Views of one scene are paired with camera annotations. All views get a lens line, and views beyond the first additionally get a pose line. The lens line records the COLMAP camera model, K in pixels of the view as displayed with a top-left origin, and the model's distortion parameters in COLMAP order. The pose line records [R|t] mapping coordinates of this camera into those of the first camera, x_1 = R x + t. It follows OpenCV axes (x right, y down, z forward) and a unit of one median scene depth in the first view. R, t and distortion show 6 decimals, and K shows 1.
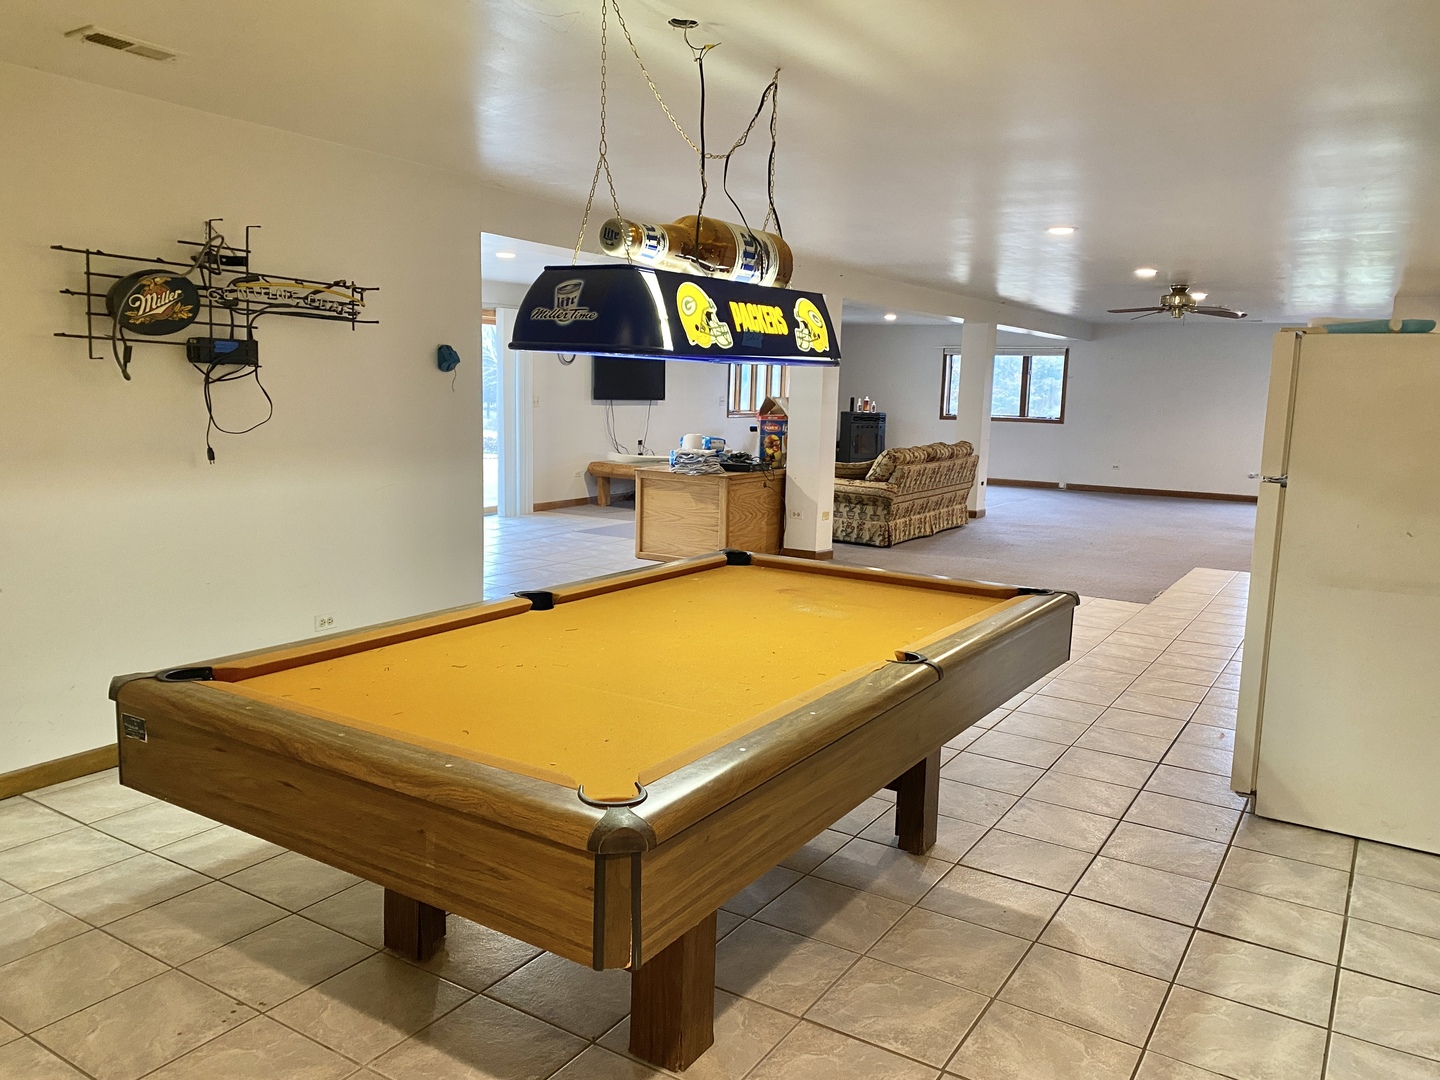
lens RADIAL K [[1085.8, 0, 720.0], [0, 1085.8, 540.0], [0, 0, 1]] dist [0.082173, -0.109628]
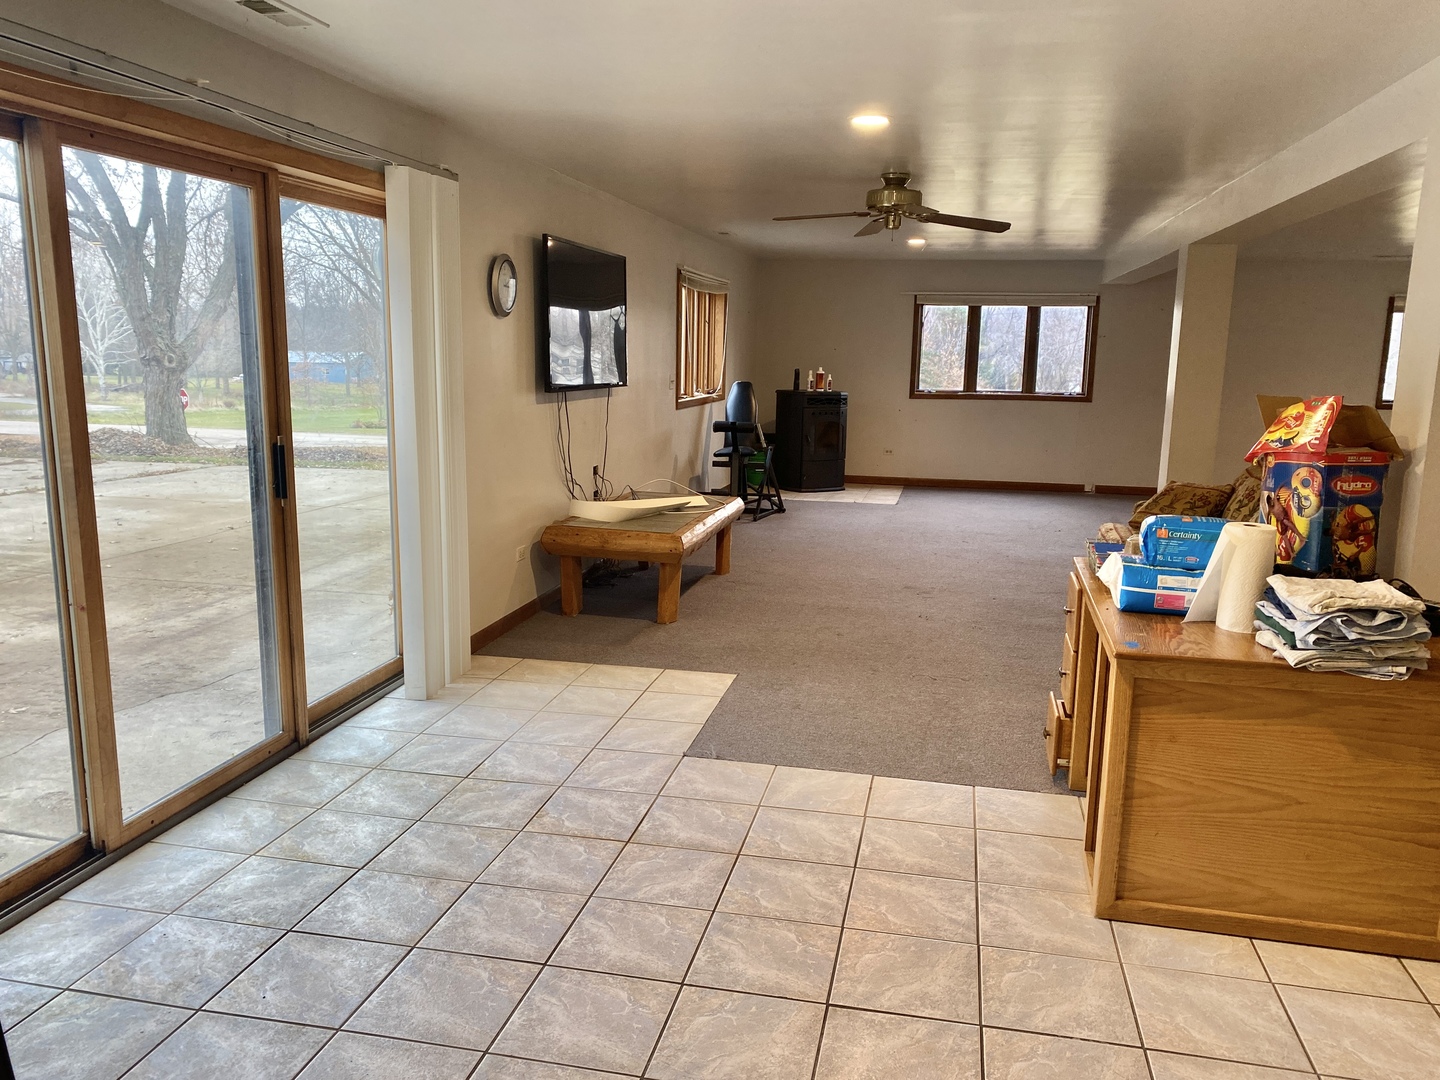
lens RADIAL K [[1091.5, 0, 720.0], [0, 1091.5, 540.0], [0, 0, 1]] dist [0.086580, -0.168226]
pose [[0.942208, -0.068628, 0.327924, -0.251319], [0.056466, 0.997322, 0.046478, -0.103949], [-0.330236, -0.025276, 0.943560, 0.654966]]
